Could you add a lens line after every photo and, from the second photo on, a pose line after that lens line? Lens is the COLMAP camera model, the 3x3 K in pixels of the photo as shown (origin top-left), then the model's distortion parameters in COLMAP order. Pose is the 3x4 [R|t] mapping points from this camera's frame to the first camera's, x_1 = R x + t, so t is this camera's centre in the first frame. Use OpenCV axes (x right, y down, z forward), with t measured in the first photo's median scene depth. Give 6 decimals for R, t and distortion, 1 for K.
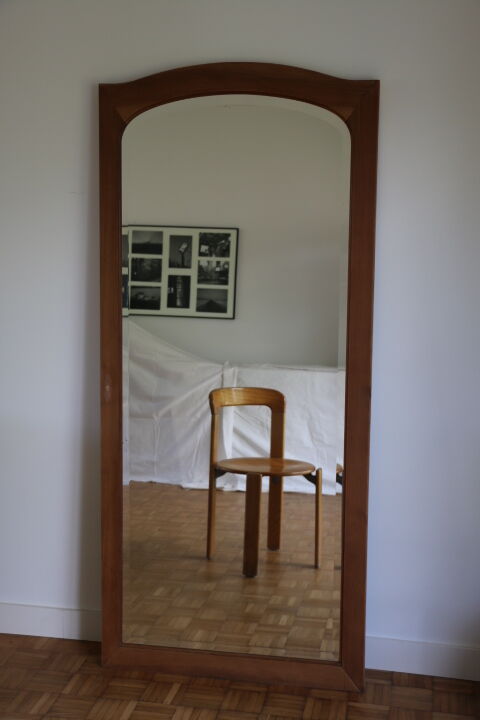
lens RADIAL K [[1010.3, 0, 240.0], [0, 1010.3, 360.0], [0, 0, 1]] dist [0.220092, -0.718484]
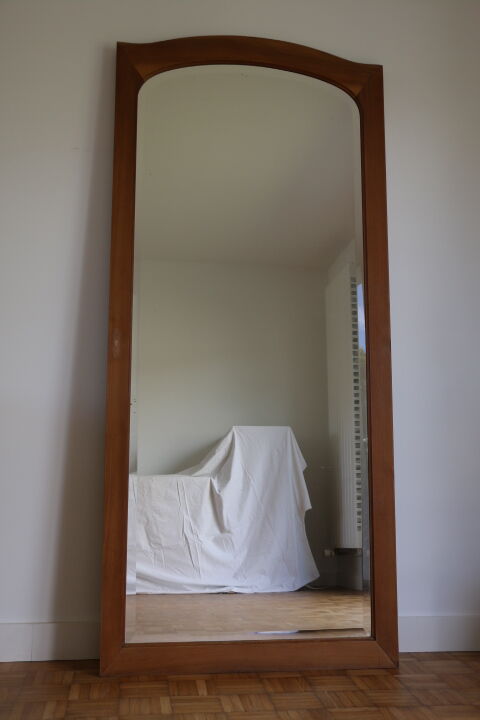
lens RADIAL K [[824.3, 0, 240.0], [0, 824.3, 360.0], [0, 0, 1]] dist [0.000703, 0.017004]
pose [[0.940443, 0.043111, 0.337208, -0.265616], [0.046730, 0.966117, -0.253840, 0.227243], [-0.336725, 0.254480, 0.906563, 0.289133]]
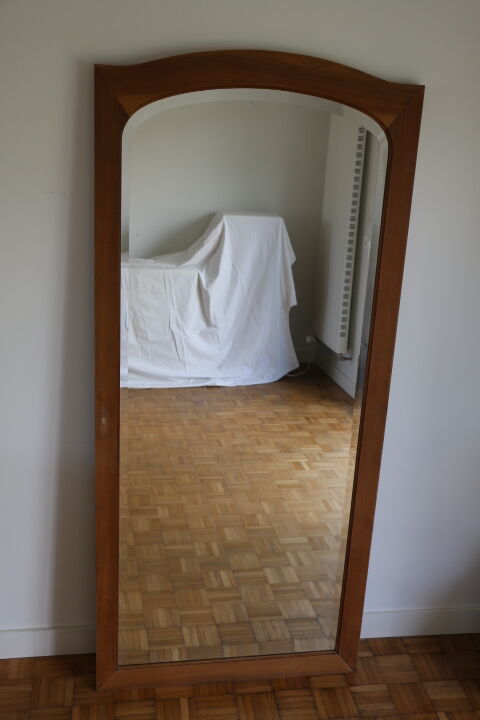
lens RADIAL K [[821.7, 0, 252.9], [0, 821.7, 358.6], [0, 0, 1]] dist [0.006521, 0.003835]
pose [[0.929841, -0.074548, 0.360331, -0.253662], [-0.006016, 0.976051, 0.217457, -0.173818], [-0.367913, -0.204368, 0.907124, 0.311855]]
